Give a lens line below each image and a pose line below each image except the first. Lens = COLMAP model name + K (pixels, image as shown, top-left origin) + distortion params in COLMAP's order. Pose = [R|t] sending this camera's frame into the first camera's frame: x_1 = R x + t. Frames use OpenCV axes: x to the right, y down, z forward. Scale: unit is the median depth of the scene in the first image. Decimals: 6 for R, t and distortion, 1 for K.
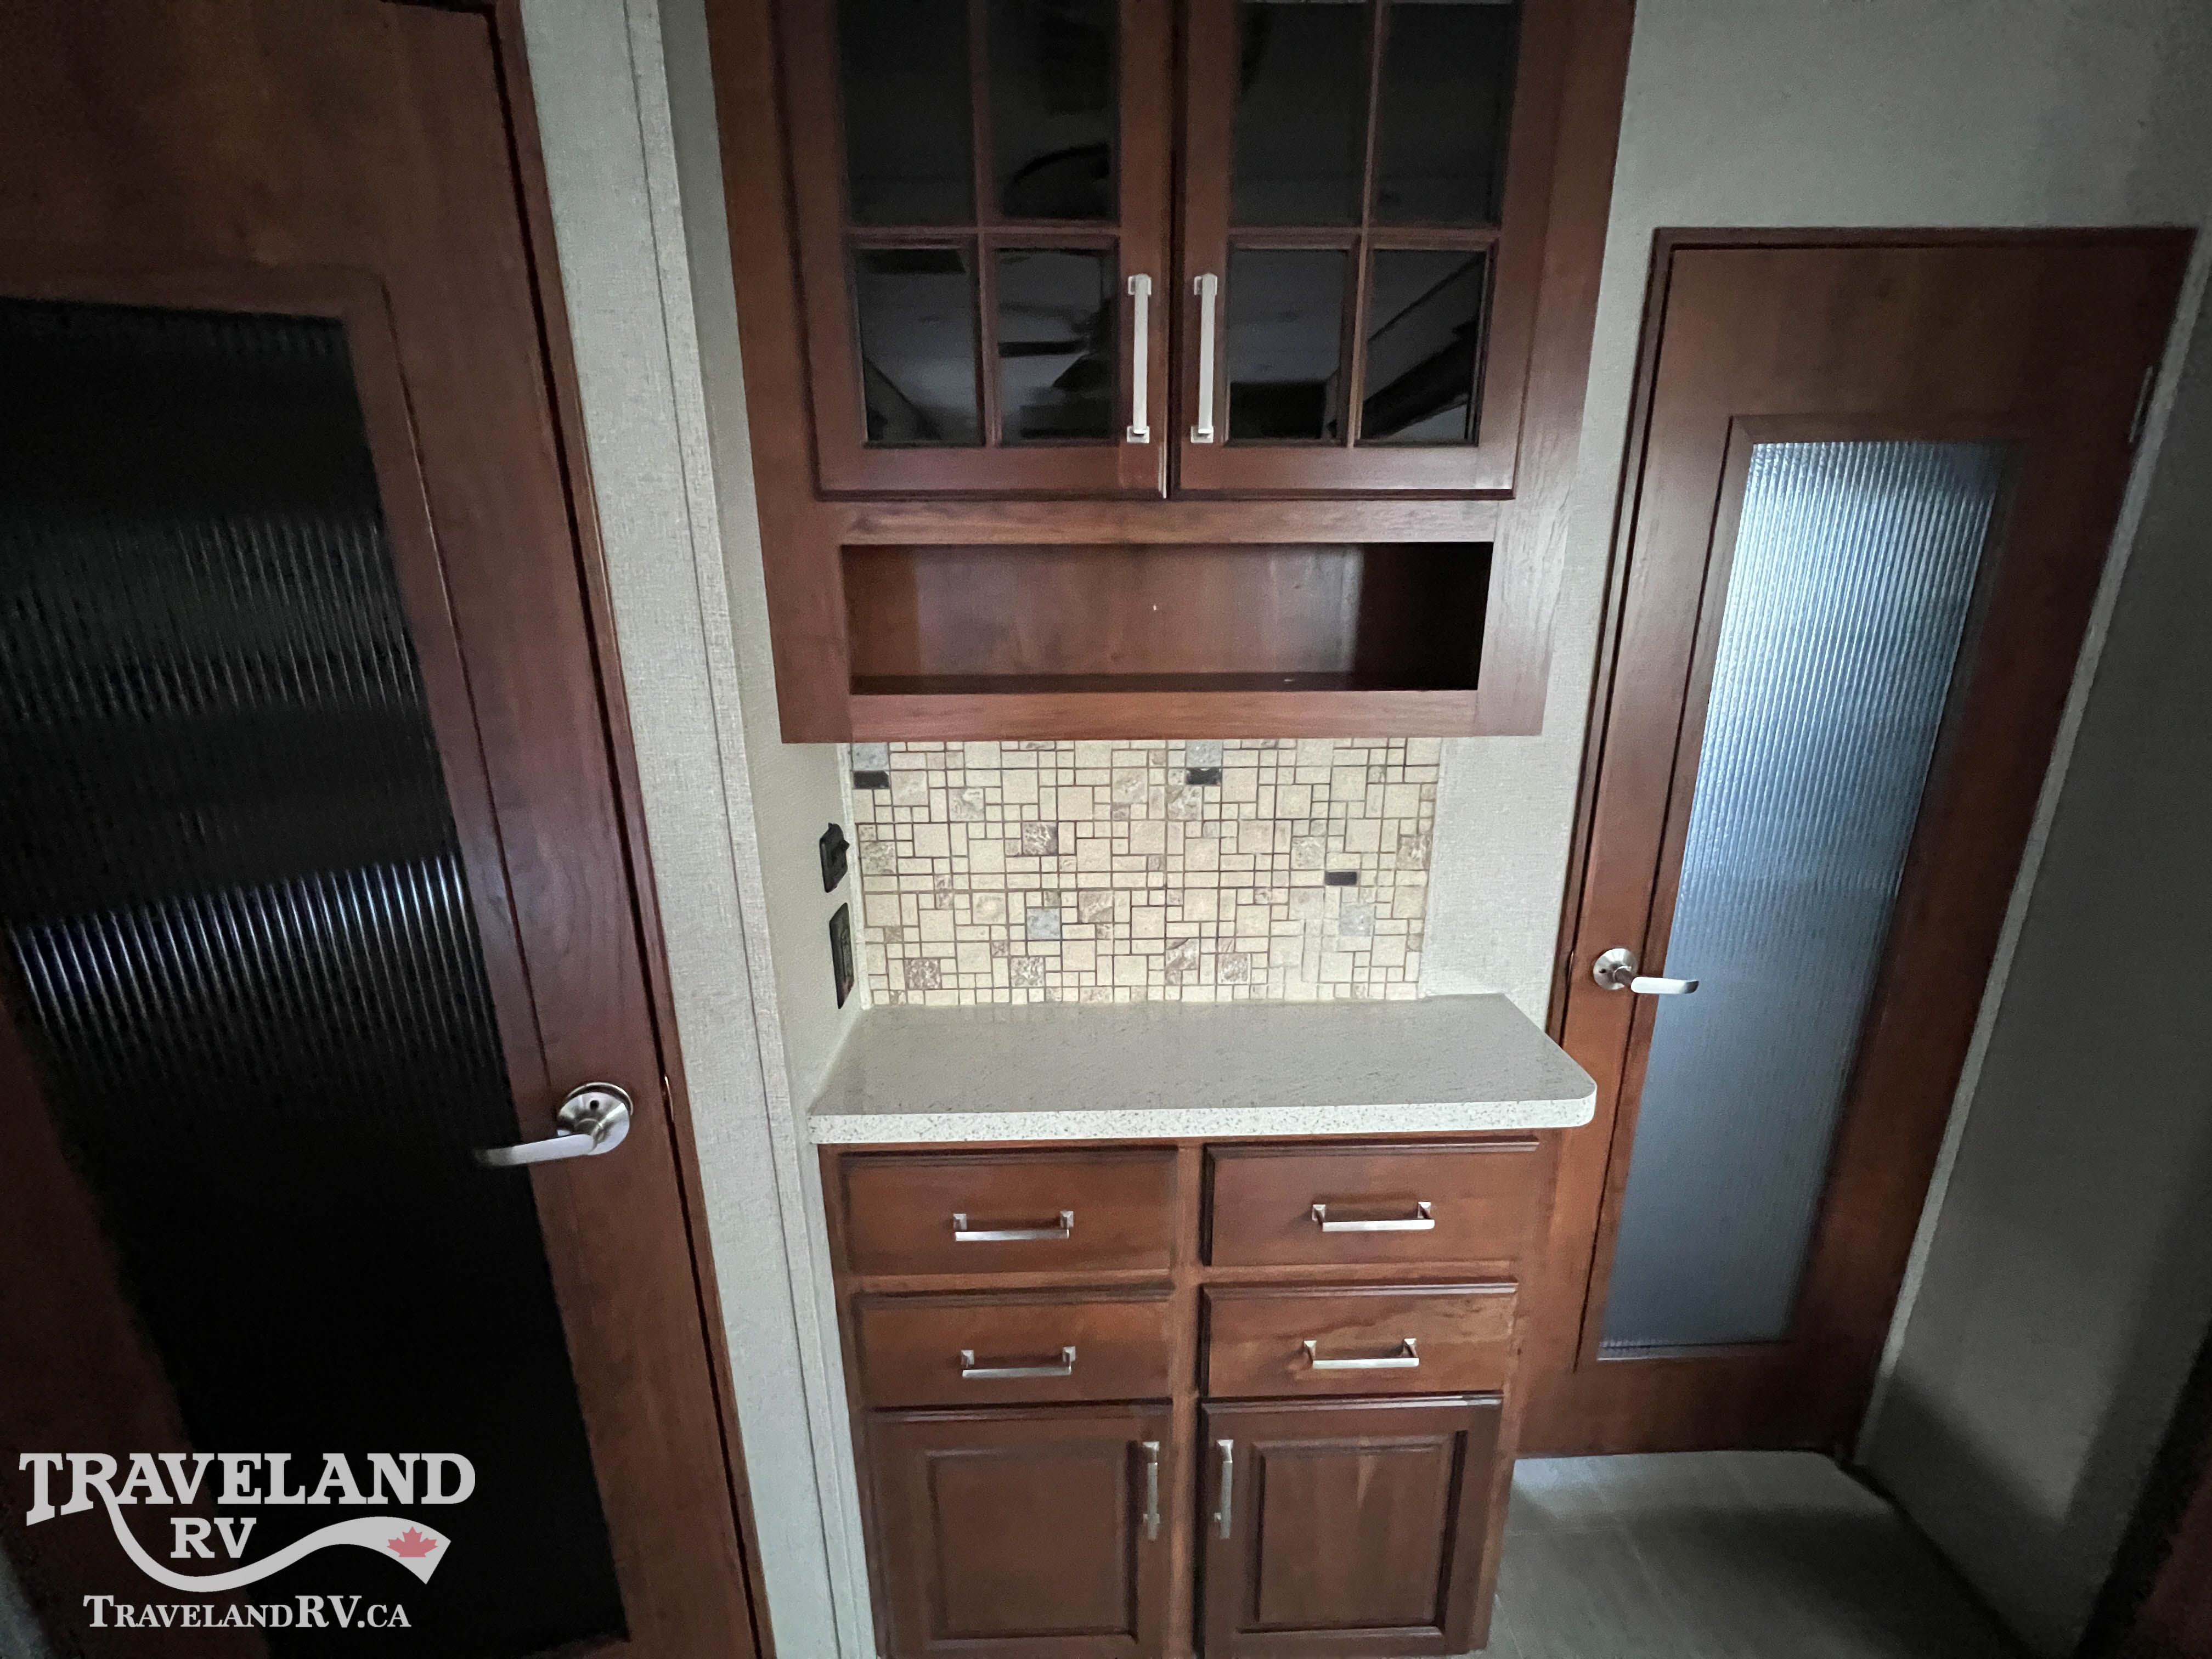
lens RADIAL K [[885.5, 0, 1099.9], [0, 885.5, 829.9], [0, 0, 1]] dist [-0.000462, -0.000756]
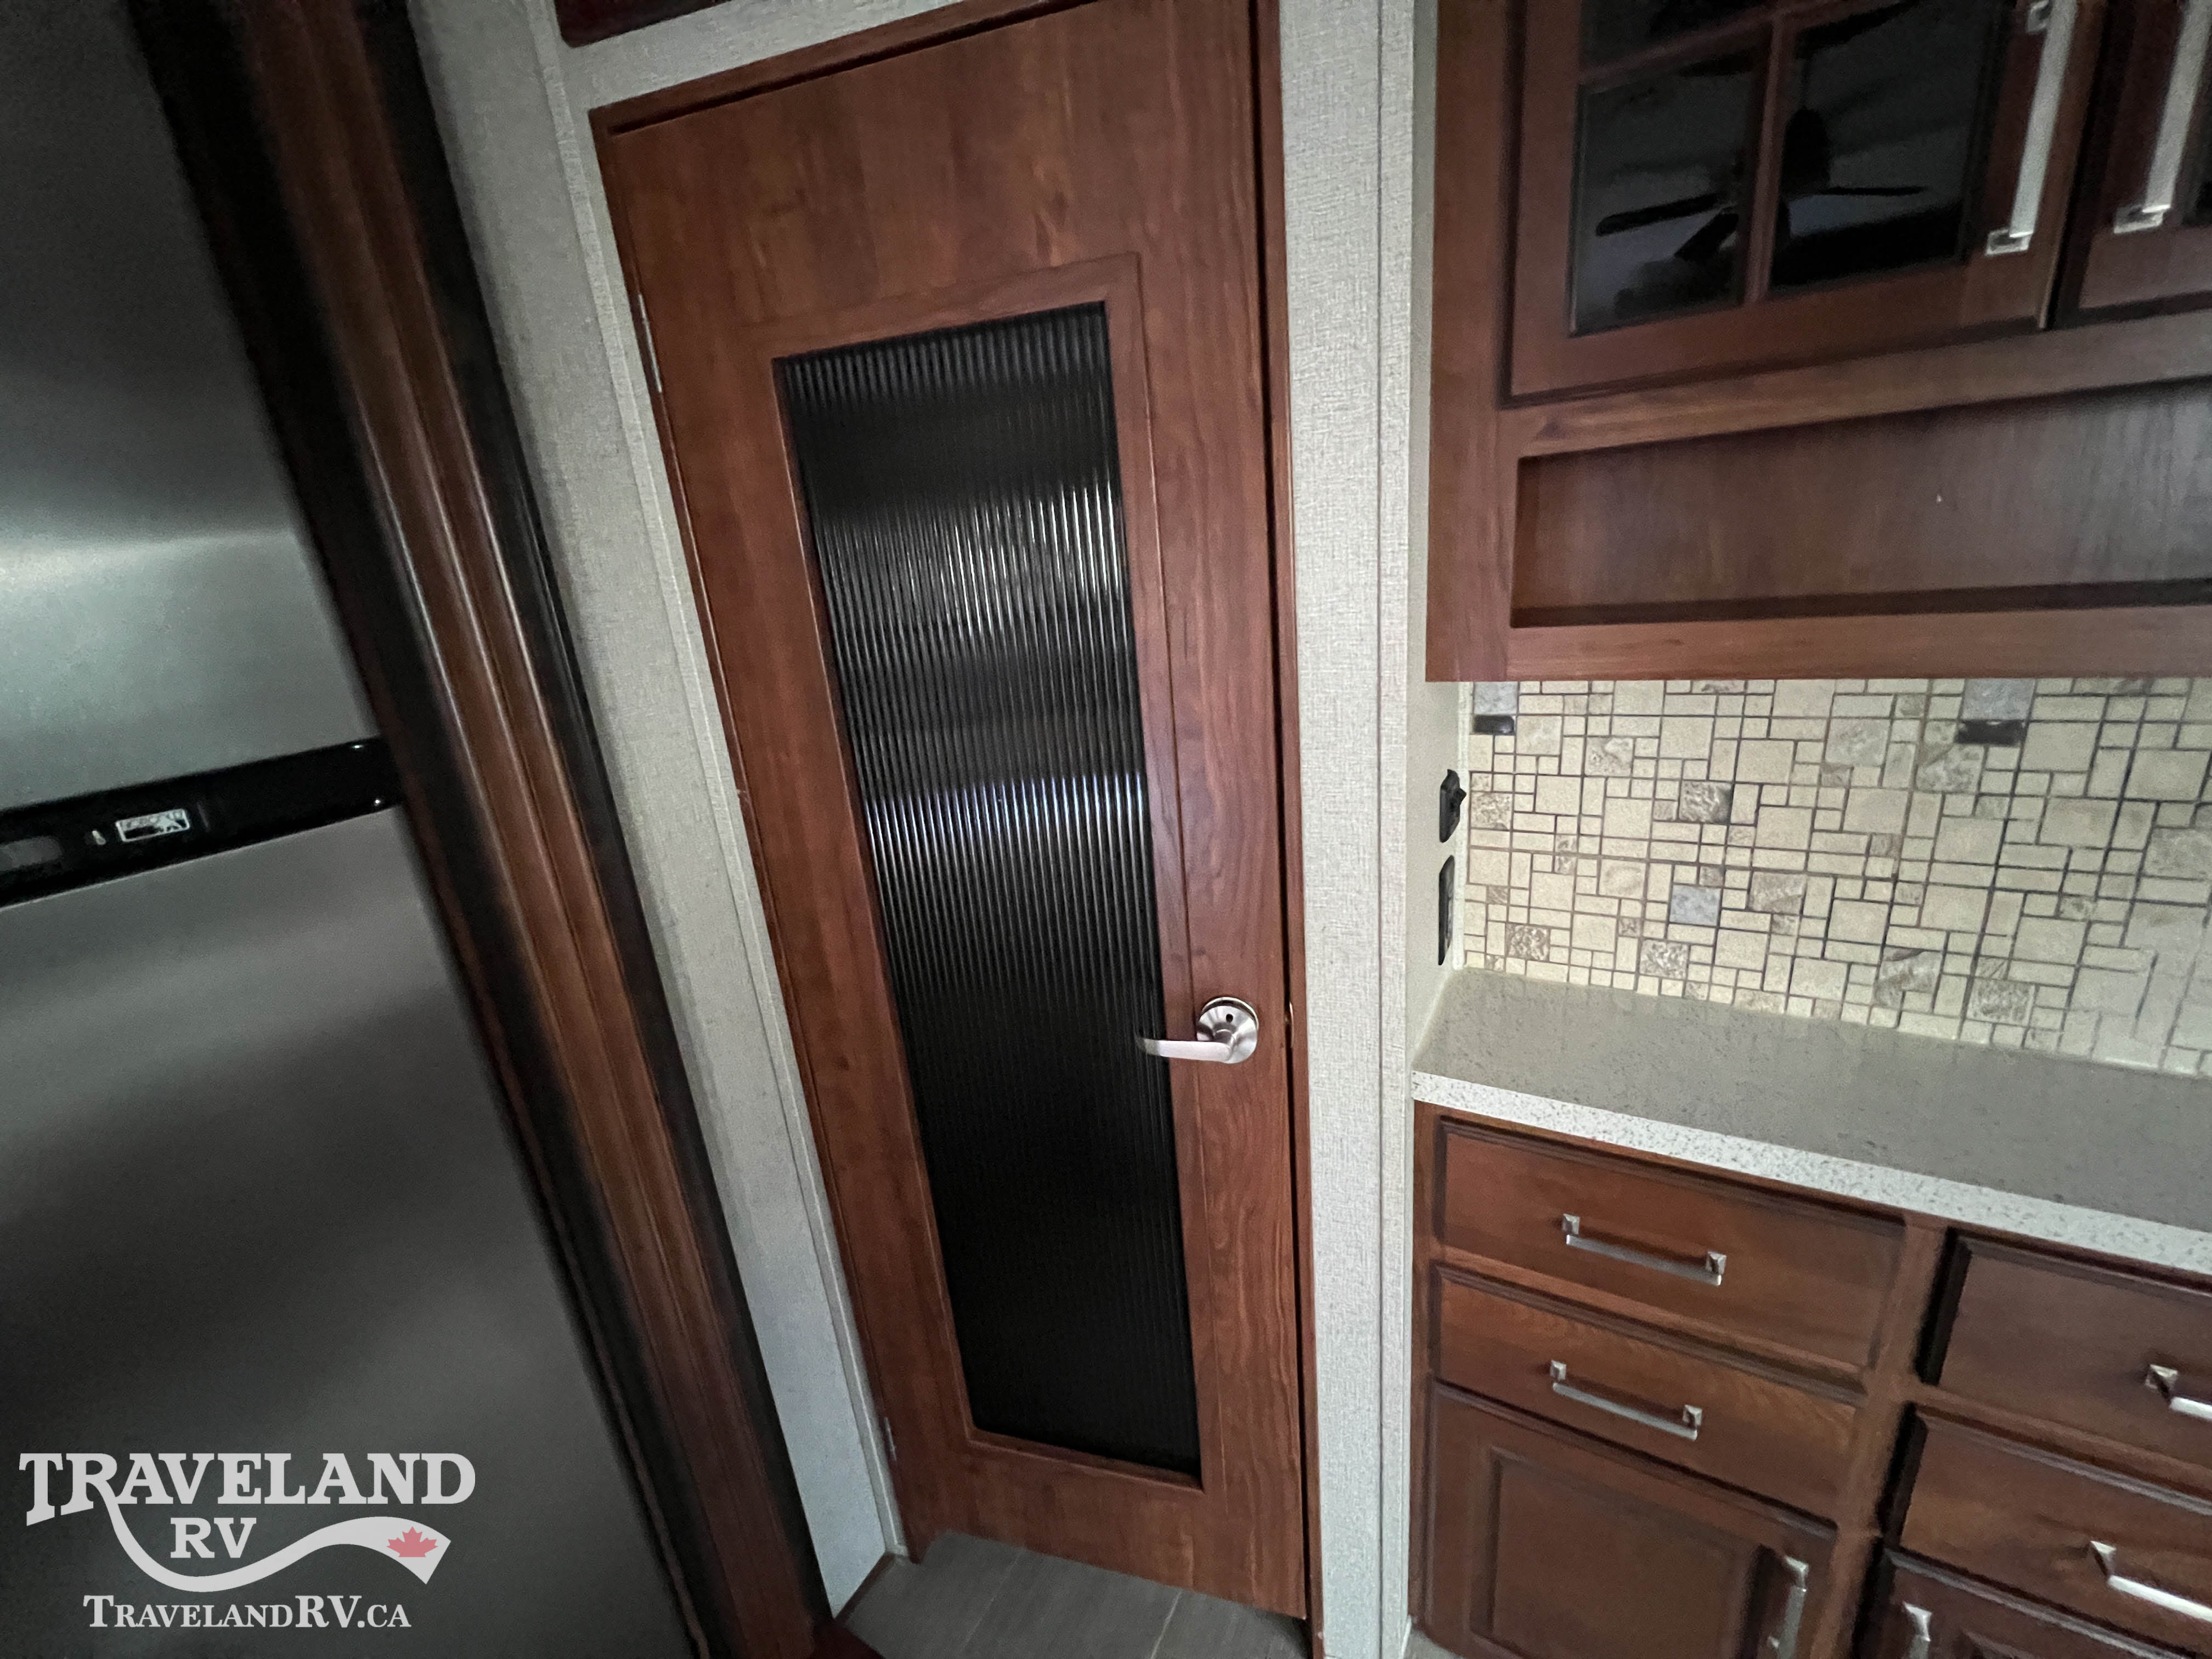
lens RADIAL K [[885.5, 0, 1099.9], [0, 885.5, 829.9], [0, 0, 1]] dist [-0.000462, -0.000756]
pose [[0.848723, 0.089503, -0.521209, -0.113131], [-0.060288, 0.995524, 0.072782, 0.009372], [0.525390, -0.030349, 0.850320, 0.004222]]
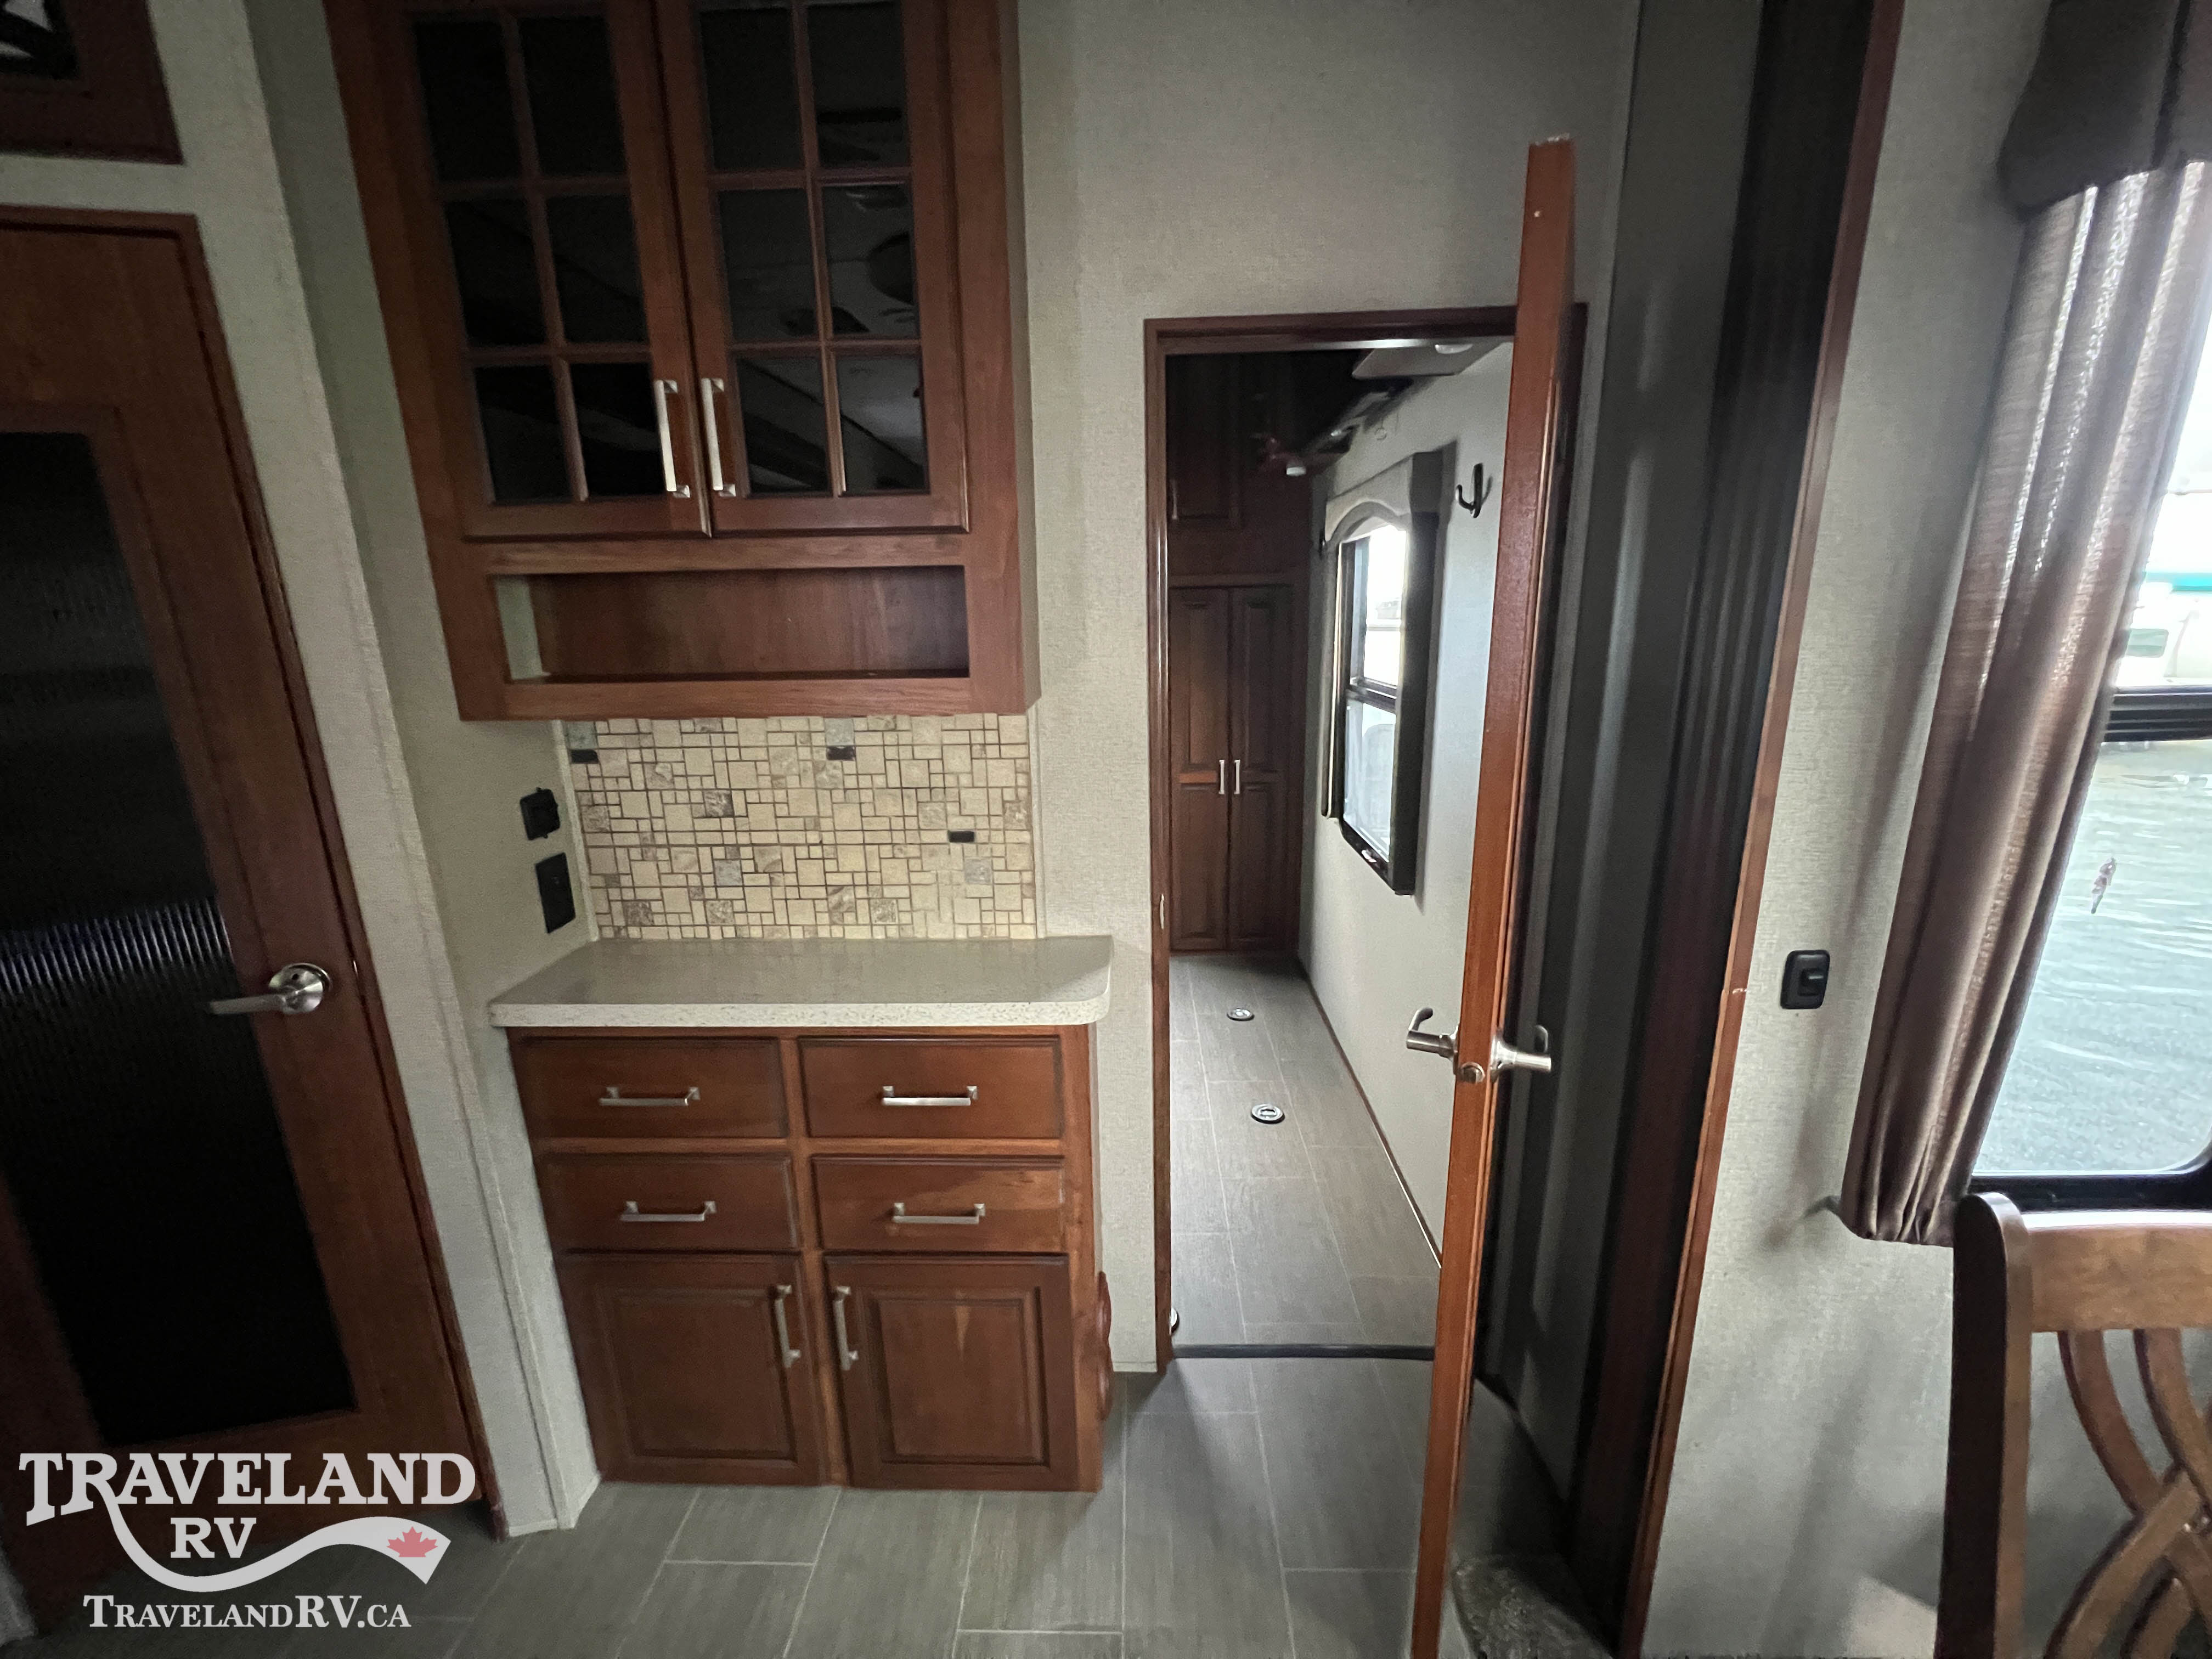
lens RADIAL K [[885.5, 0, 1099.9], [0, 885.5, 829.9], [0, 0, 1]] dist [-0.000462, -0.000756]
pose [[0.998138, 0.002181, -0.060962, 0.548210], [-0.004177, 0.999459, -0.032626, 0.085854], [0.060858, 0.032820, 0.997607, -0.223411]]
